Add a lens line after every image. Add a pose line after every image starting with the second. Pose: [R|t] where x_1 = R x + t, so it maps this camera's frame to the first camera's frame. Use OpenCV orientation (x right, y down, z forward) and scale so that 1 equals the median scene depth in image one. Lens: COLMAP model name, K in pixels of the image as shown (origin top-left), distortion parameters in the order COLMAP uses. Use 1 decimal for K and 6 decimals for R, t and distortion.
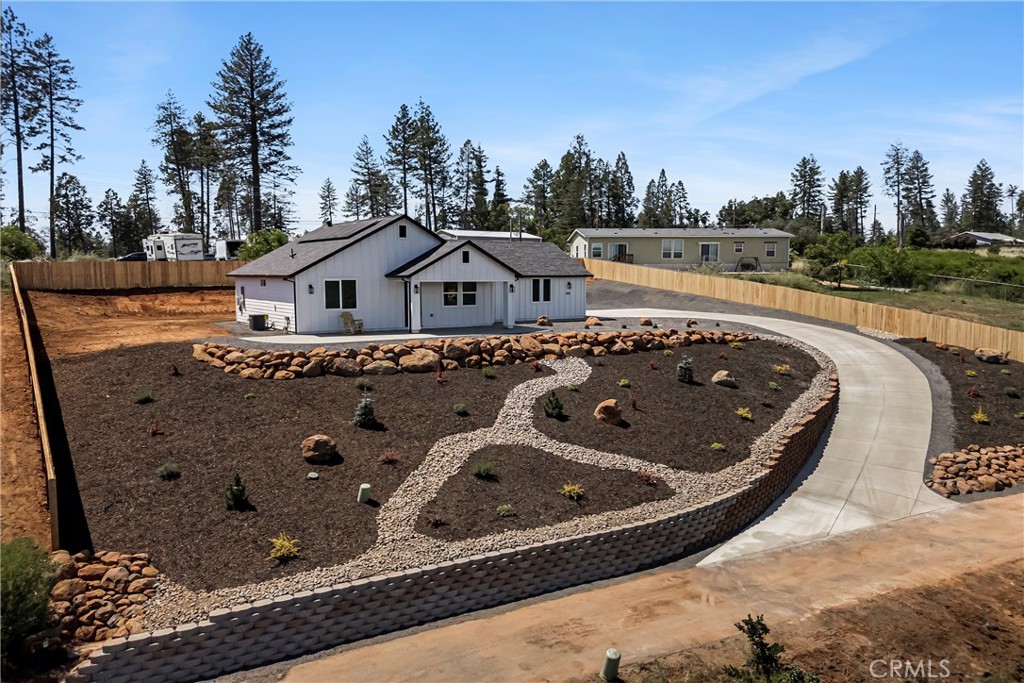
lens RADIAL K [[757.7, 0, 462.9], [0, 757.7, 335.6], [0, 0, 1]] dist [0.084225, -0.065873]
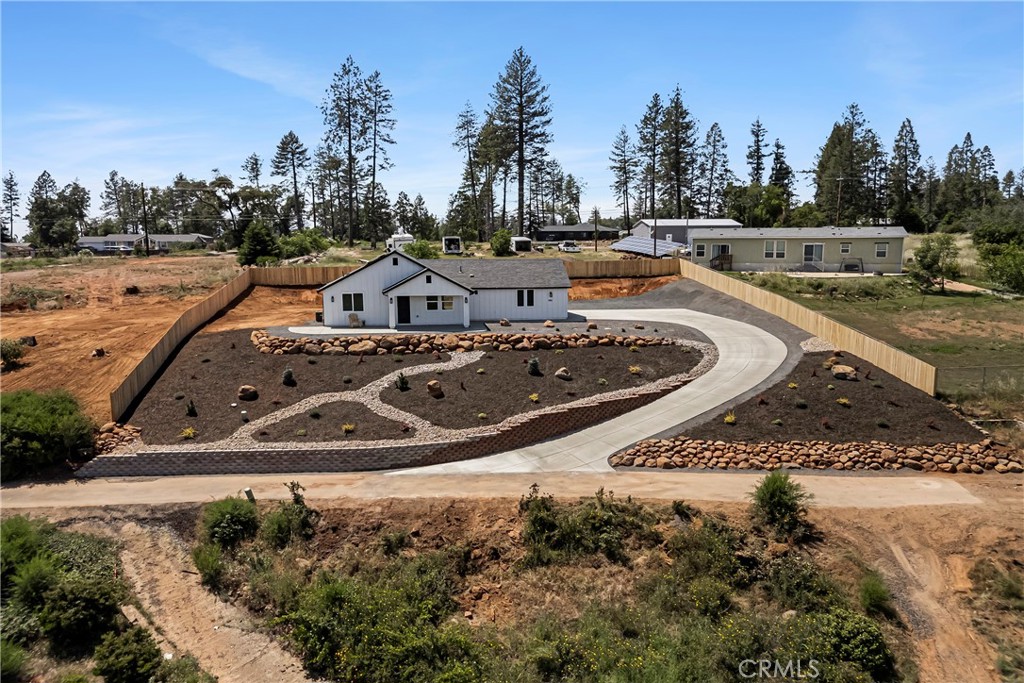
lens RADIAL K [[757.7, 0, 462.9], [0, 757.7, 335.6], [0, 0, 1]] dist [0.084225, -0.065873]
pose [[0.881960, 0.056159, -0.467966, 0.399509], [-0.032079, 0.997726, 0.059277, -0.043285], [0.470231, -0.037268, 0.881756, -0.152400]]
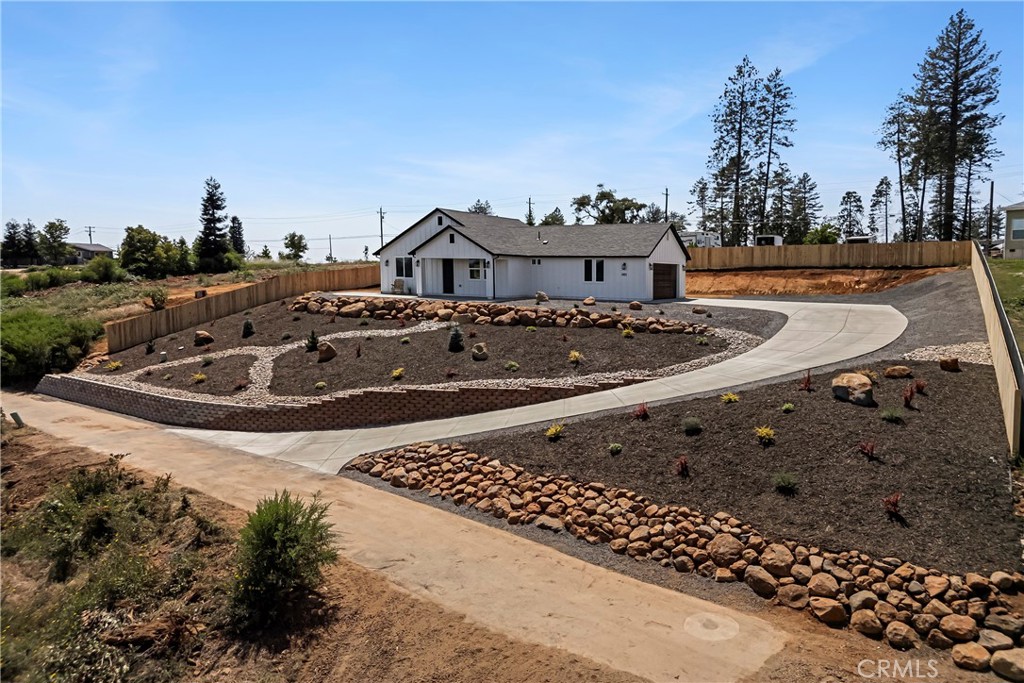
lens RADIAL K [[714.2, 0, 504.2], [0, 714.2, 334.8], [0, 0, 1]] dist [0.059502, -0.058224]
pose [[0.420291, 0.089587, -0.902956, 0.583794], [-0.092058, 0.994190, 0.055789, -0.009849], [0.902707, 0.059676, 0.426096, 0.300716]]
